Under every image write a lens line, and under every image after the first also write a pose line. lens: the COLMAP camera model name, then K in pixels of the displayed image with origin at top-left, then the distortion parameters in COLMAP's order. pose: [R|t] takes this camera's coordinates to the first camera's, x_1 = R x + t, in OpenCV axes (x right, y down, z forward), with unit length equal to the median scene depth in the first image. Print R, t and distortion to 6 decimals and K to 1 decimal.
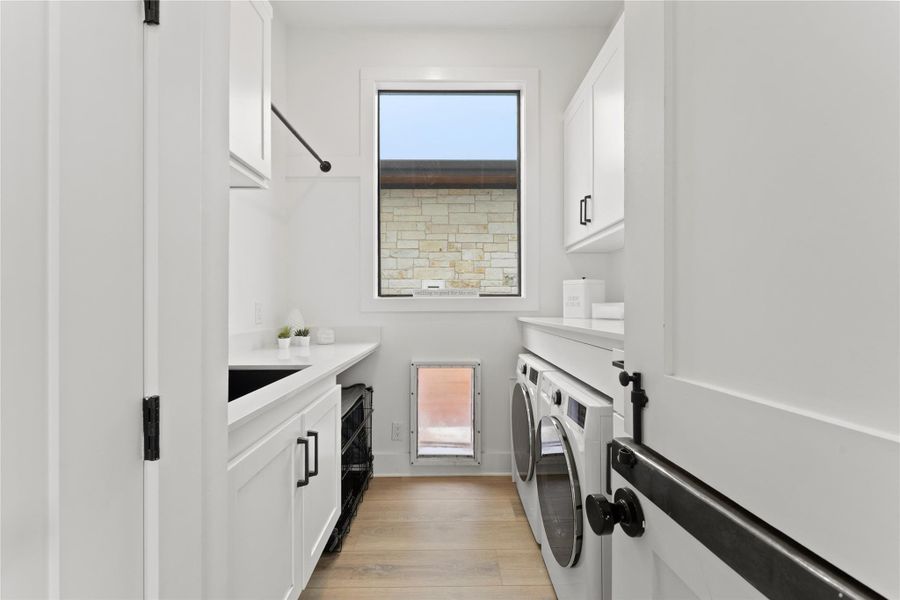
lens RADIAL K [[372.9, 0, 447.2], [0, 372.9, 297.4], [0, 0, 1]] dist [-0.008113, -0.000287]
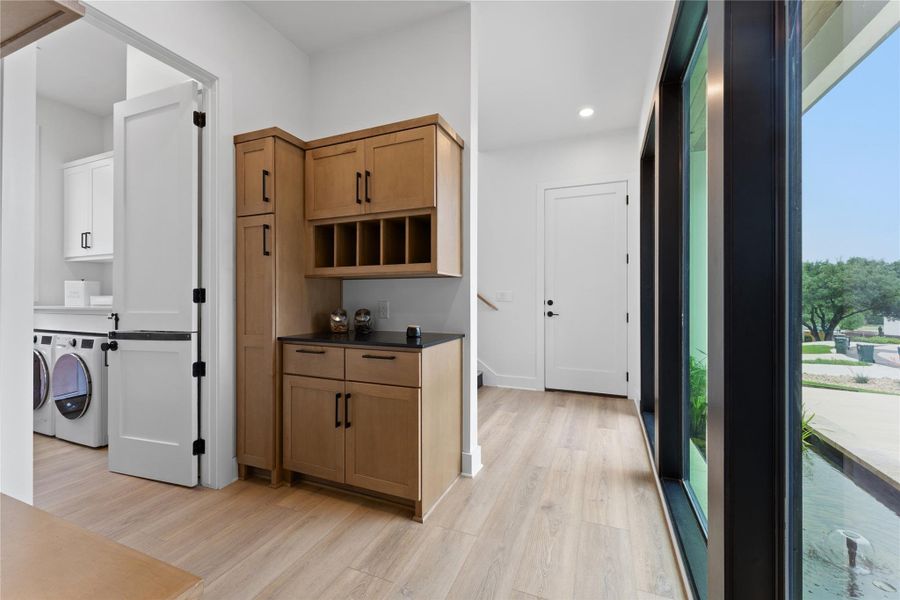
lens RADIAL K [[372.9, 0, 447.6], [0, 372.9, 292.1], [0, 0, 1]] dist [-0.008113, -0.000287]
pose [[0.384805, 0.003187, 0.922992, -0.532786], [-0.006768, 0.999977, -0.000631, -0.010602], [-0.922973, -0.006004, 0.384817, -1.135483]]
